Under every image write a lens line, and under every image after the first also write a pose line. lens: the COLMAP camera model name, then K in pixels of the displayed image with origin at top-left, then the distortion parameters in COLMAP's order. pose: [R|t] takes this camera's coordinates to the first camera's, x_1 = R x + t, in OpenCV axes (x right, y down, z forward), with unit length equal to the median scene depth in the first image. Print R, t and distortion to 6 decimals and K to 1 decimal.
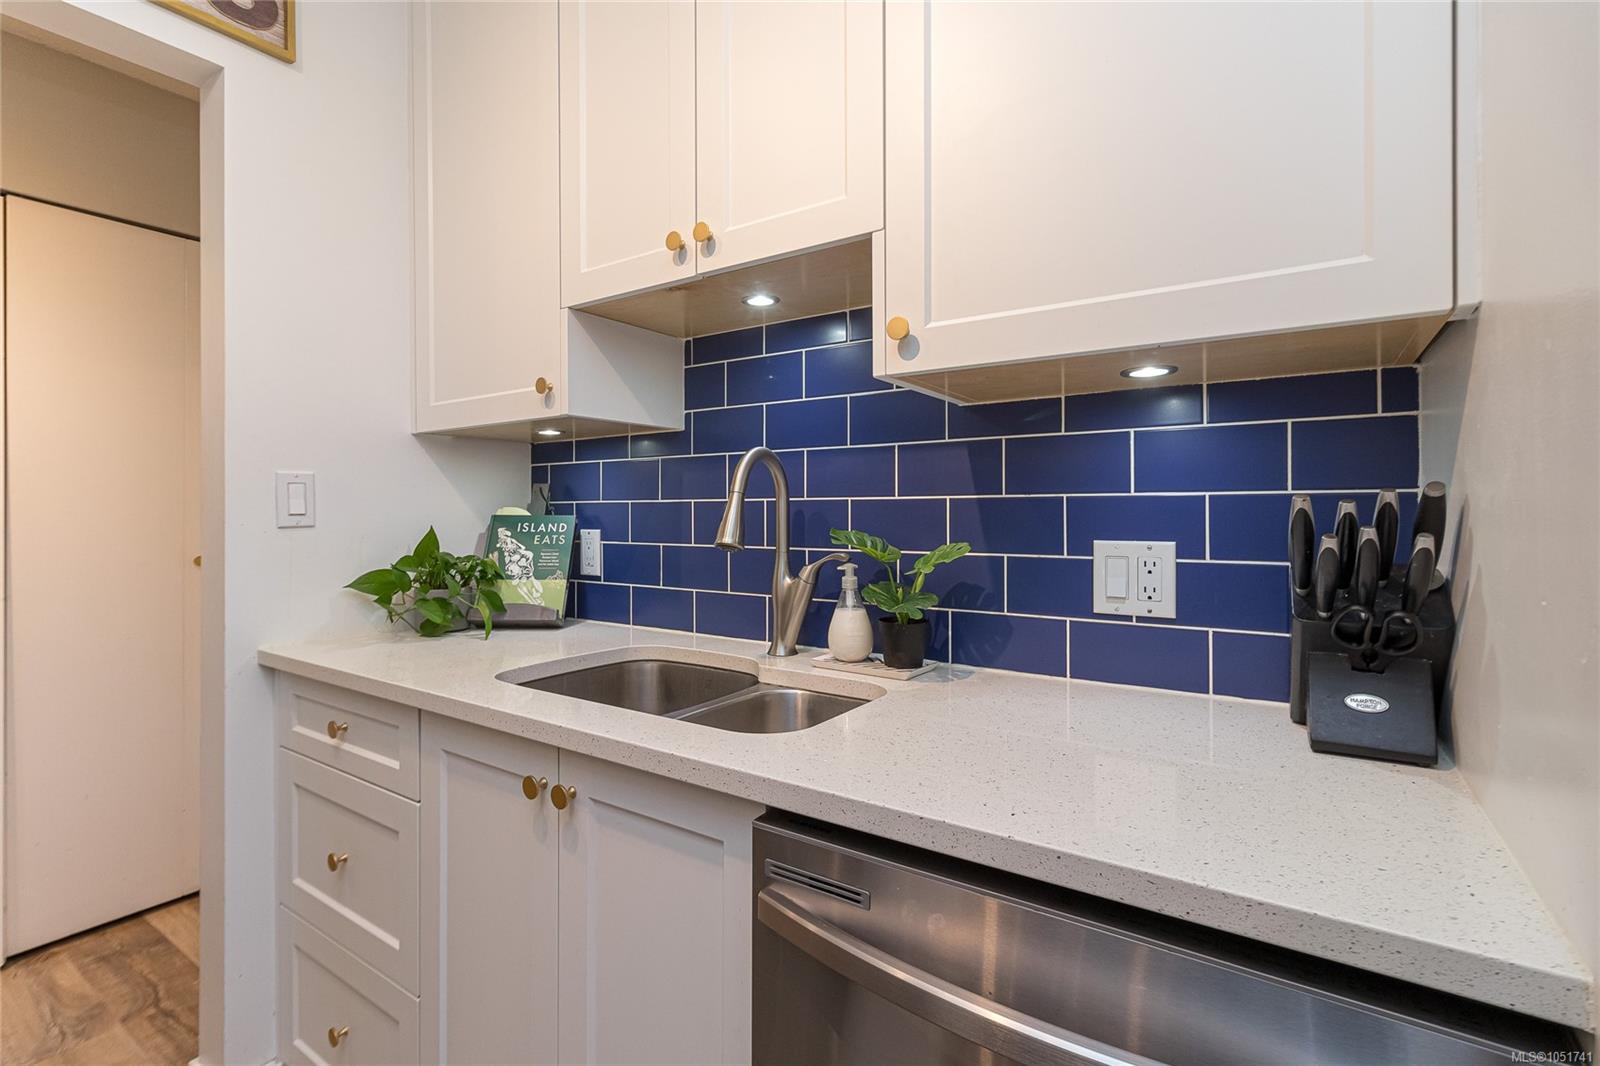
lens RADIAL K [[745.9, 0, 794.3], [0, 745.9, 511.4], [0, 0, 1]] dist [0.001216, 0.000578]
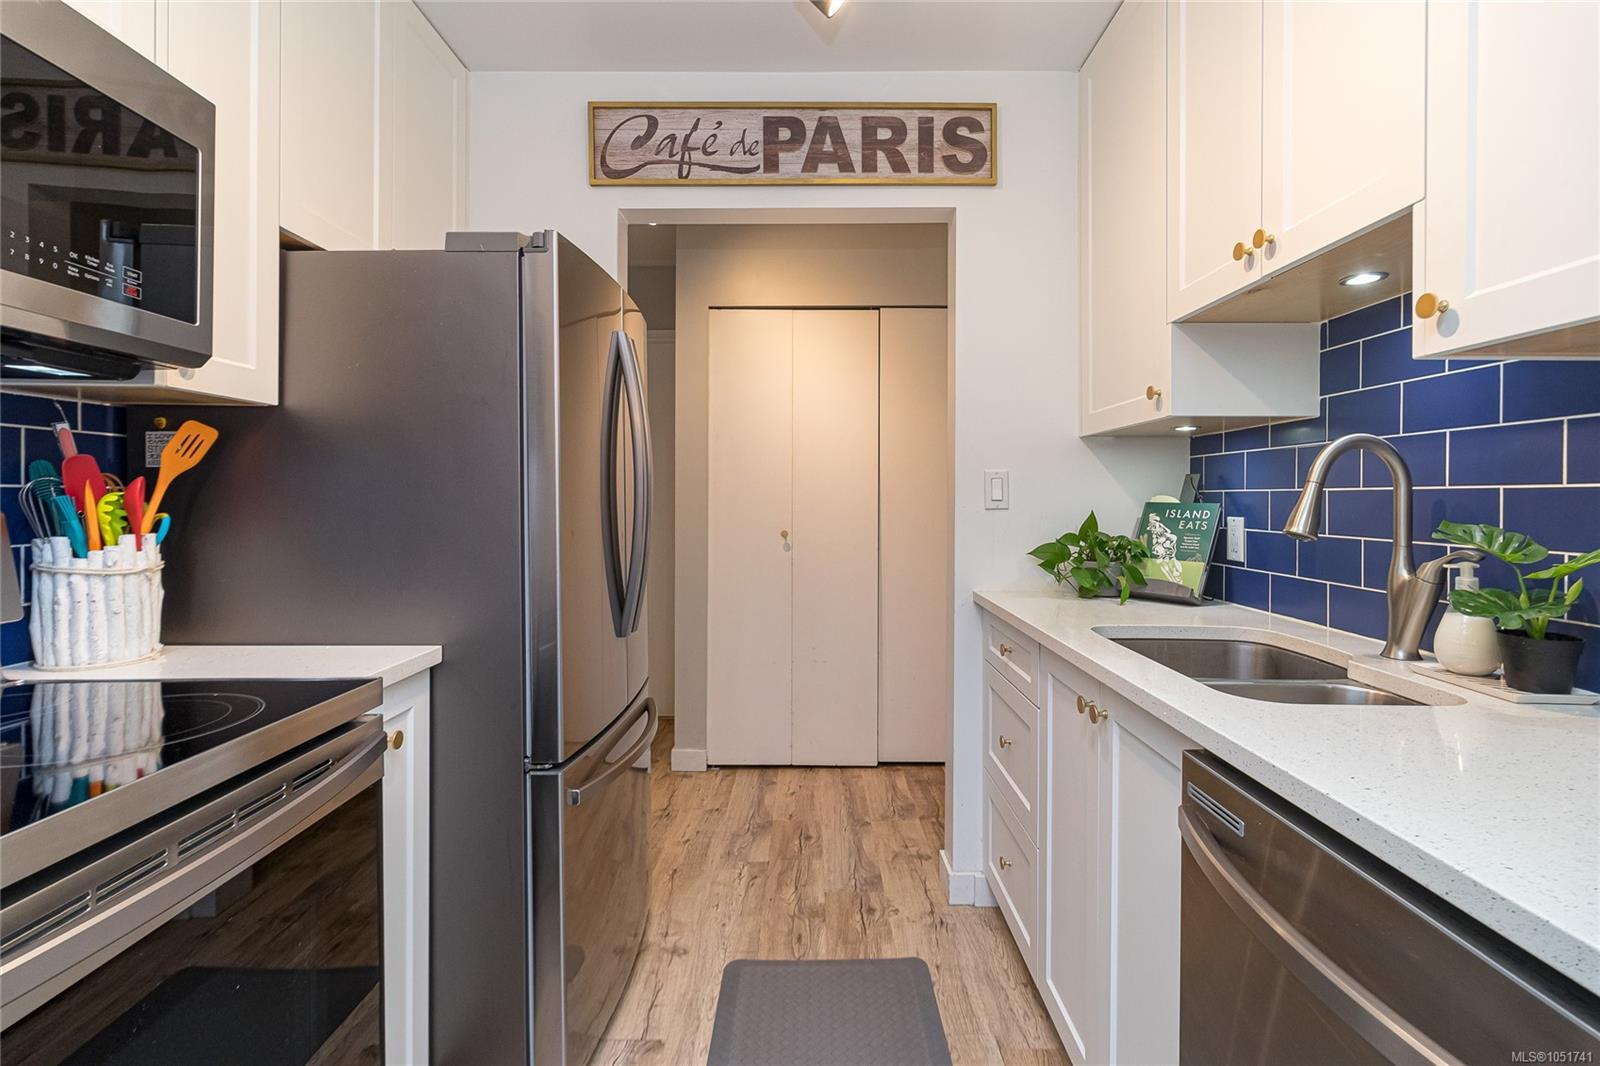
lens RADIAL K [[745.9, 0, 794.3], [0, 745.9, 511.4], [0, 0, 1]] dist [0.001216, 0.000578]
pose [[0.553292, 0.020830, -0.832727, 0.298364], [-0.005848, 0.999760, 0.021123, -0.002536], [0.832967, -0.006818, 0.553281, -0.109323]]
